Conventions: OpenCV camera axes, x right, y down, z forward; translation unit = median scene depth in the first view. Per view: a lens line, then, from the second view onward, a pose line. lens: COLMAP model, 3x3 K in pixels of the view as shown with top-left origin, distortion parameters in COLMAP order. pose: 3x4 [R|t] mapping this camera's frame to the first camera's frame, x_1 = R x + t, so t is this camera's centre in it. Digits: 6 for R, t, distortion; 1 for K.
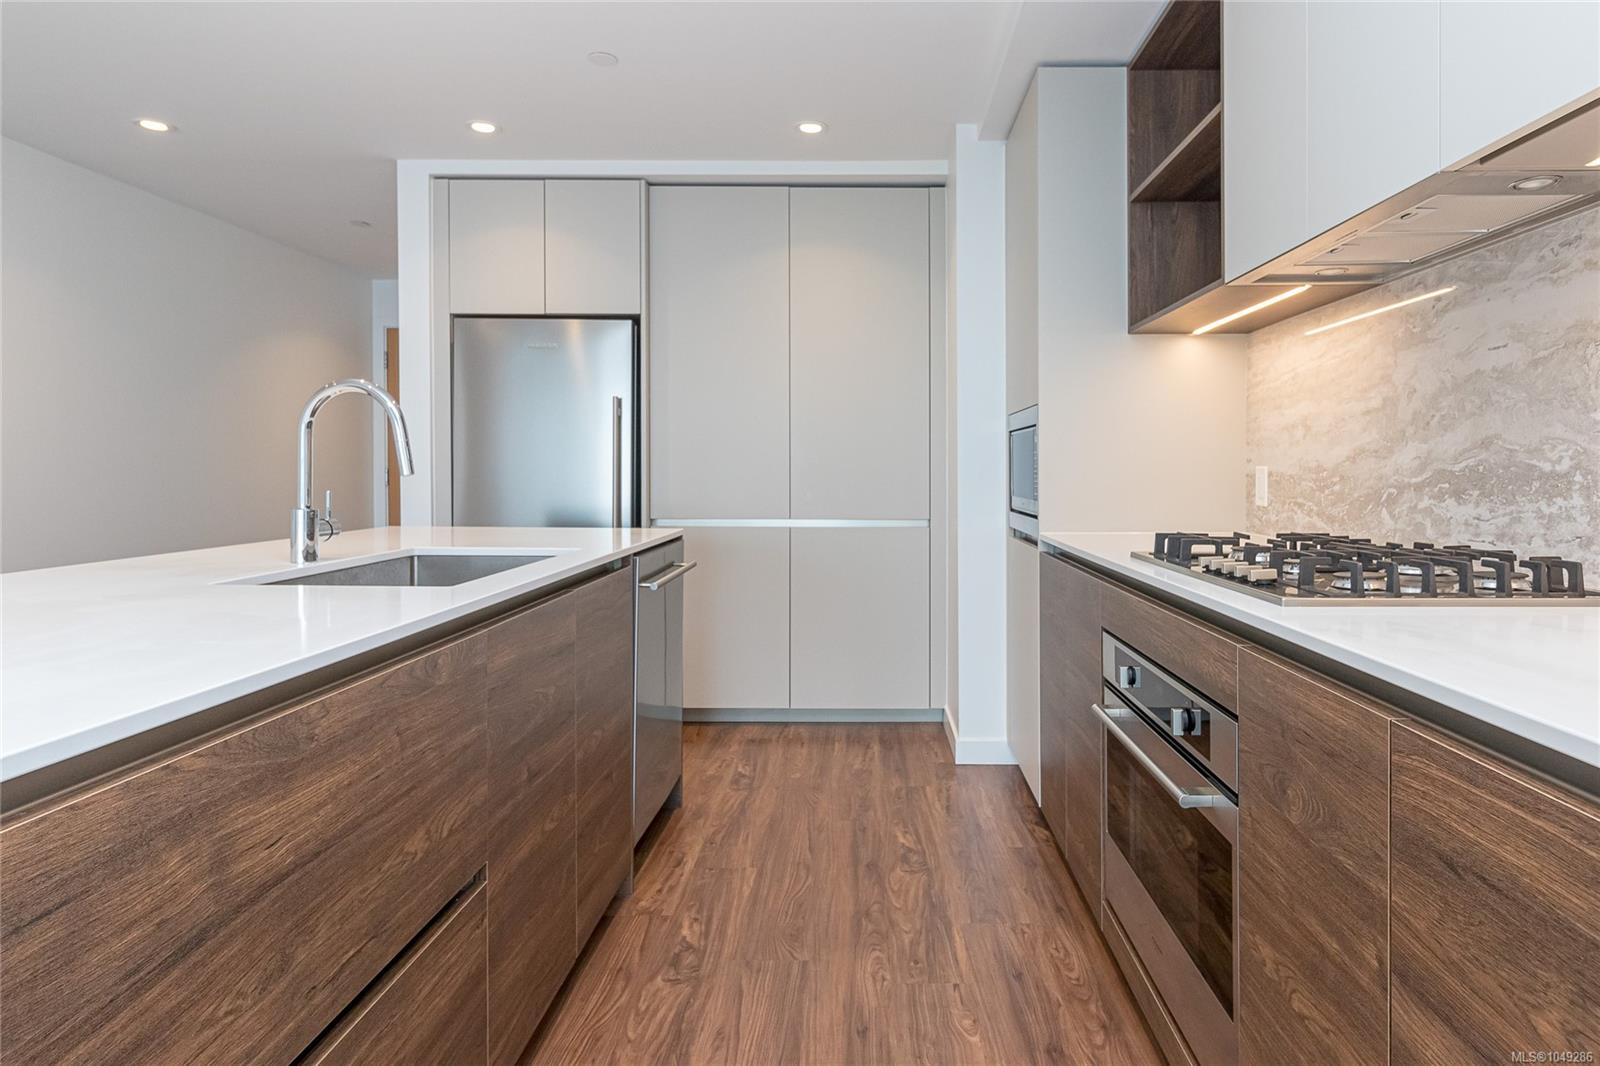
lens RADIAL K [[933.5, 0, 871.2], [0, 933.5, 478.7], [0, 0, 1]] dist [0.019498, 0.000715]
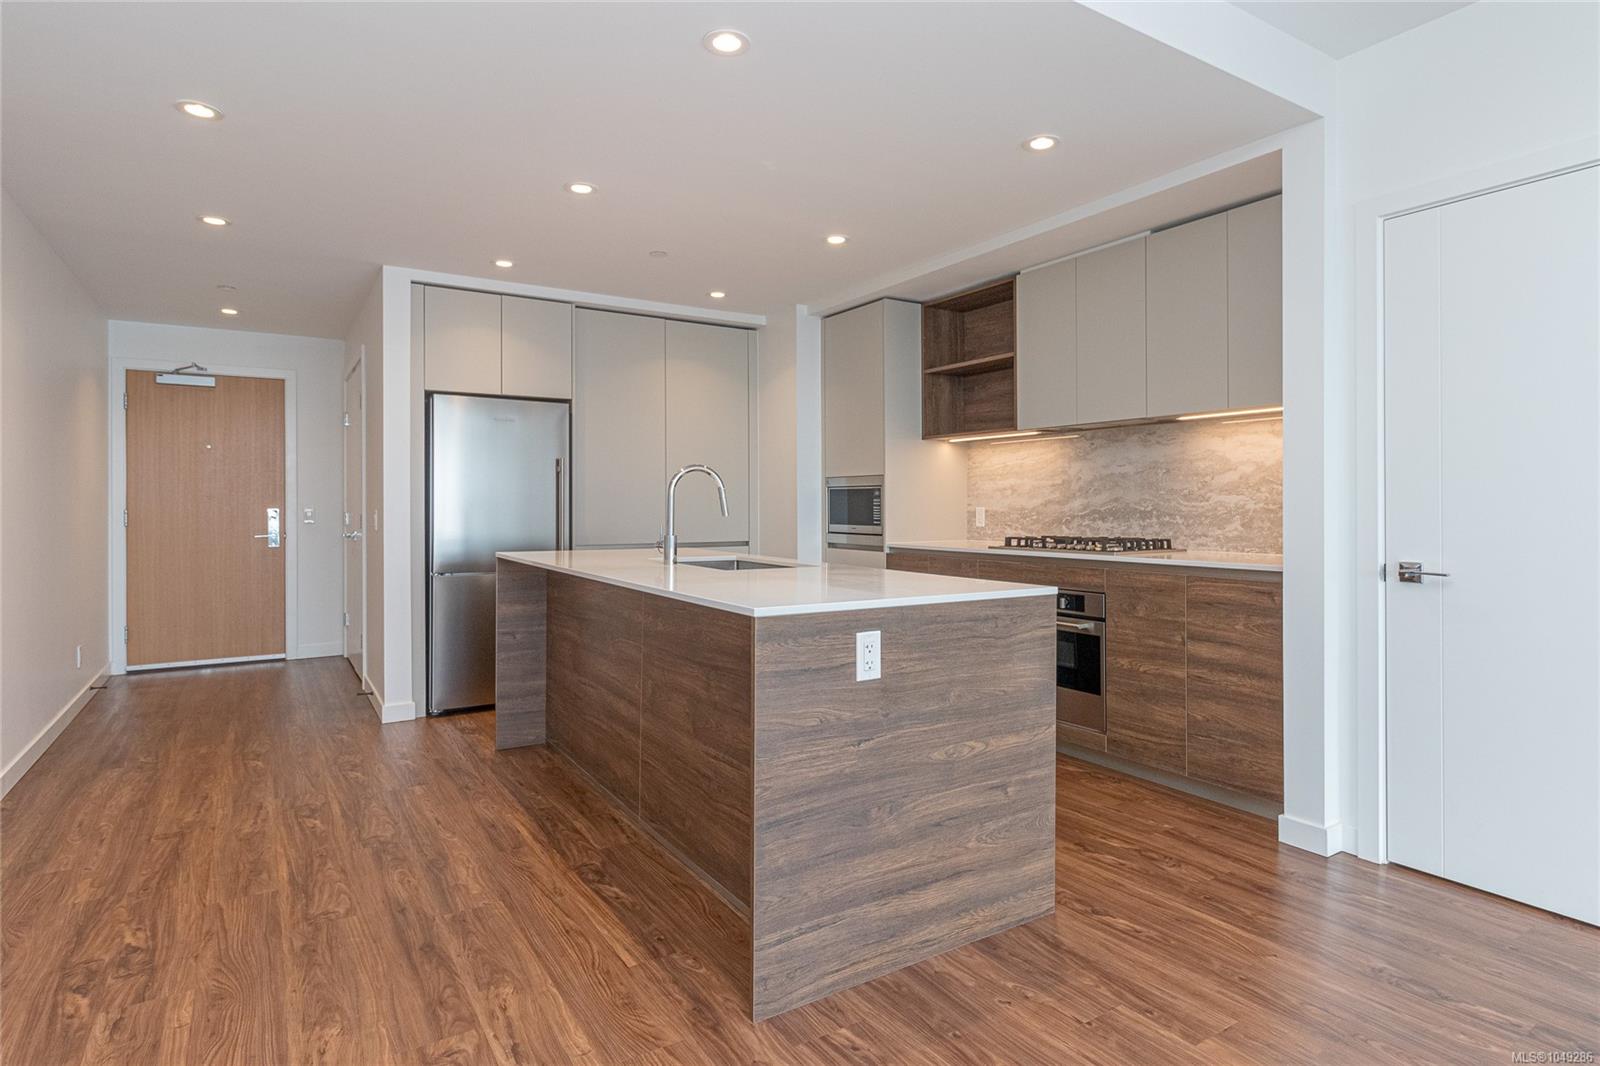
lens RADIAL K [[859.6, 0, 811.8], [0, 859.6, 509.2], [0, 0, 1]] dist [-0.000741, 0.001604]
pose [[0.841444, -0.004481, 0.540326, -1.127475], [0.007261, 0.999969, -0.003015, -0.007668], [-0.540295, 0.006461, 0.841451, -0.489336]]
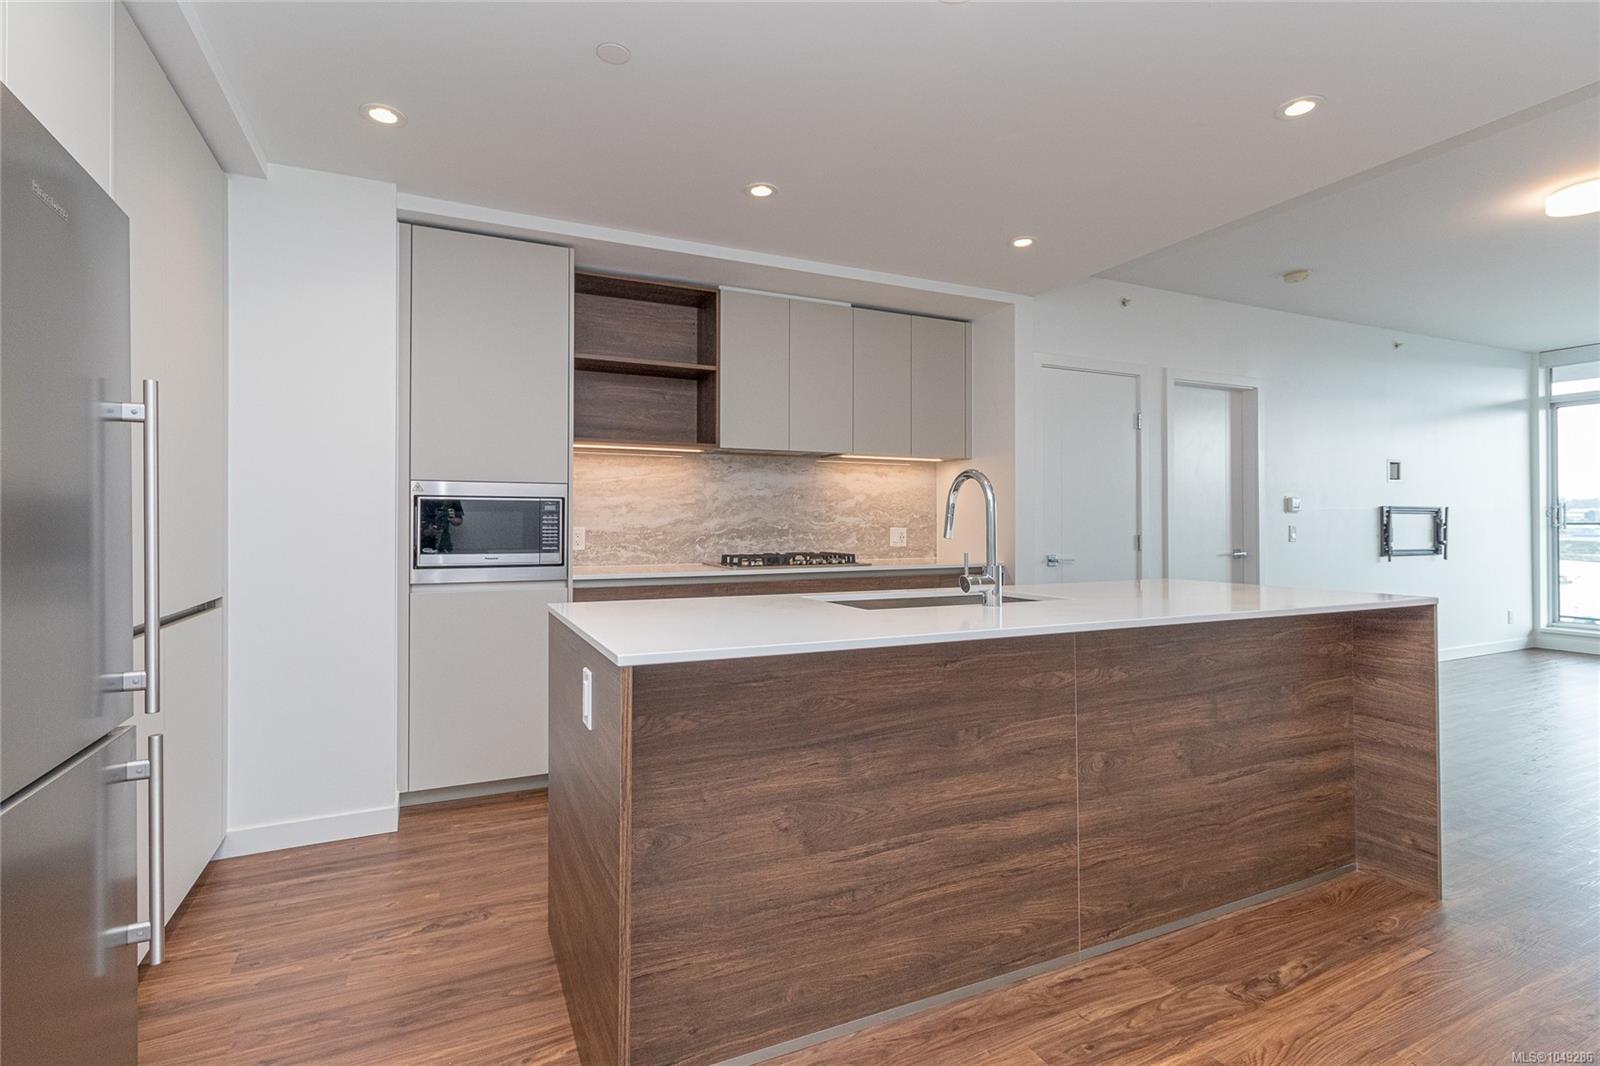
lens RADIAL K [[766.3, 0, 798.7], [0, 766.3, 524.6], [0, 0, 1]] dist [-0.000316, 0.001130]
pose [[-0.430757, 0.000242, 0.902468, -1.285470], [0.009801, 0.999942, 0.004410, -0.024884], [-0.902415, 0.010744, -0.430734, 1.513904]]
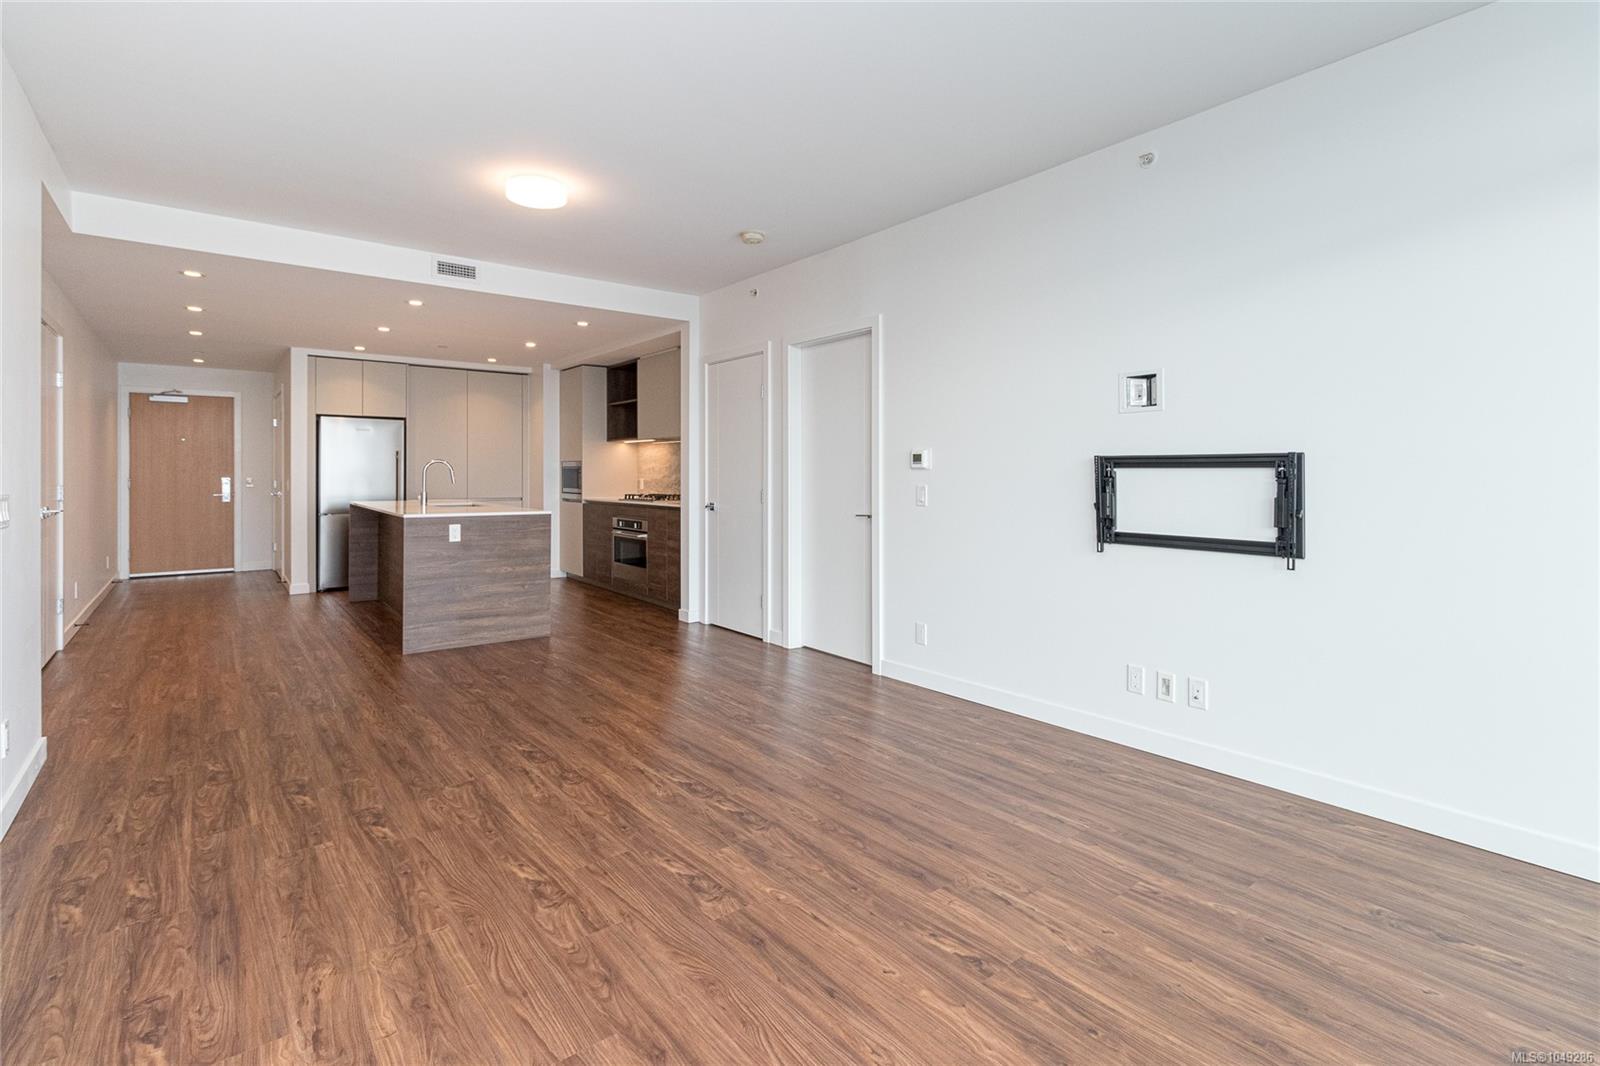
lens RADIAL K [[766.3, 0, 818.5], [0, 766.3, 477.4], [0, 0, 1]] dist [-0.000316, 0.001130]
pose [[0.781796, -0.003451, 0.623525, -1.167077], [0.005001, 0.999987, -0.000736, -0.015059], [-0.623515, 0.003694, 0.781803, -2.279128]]
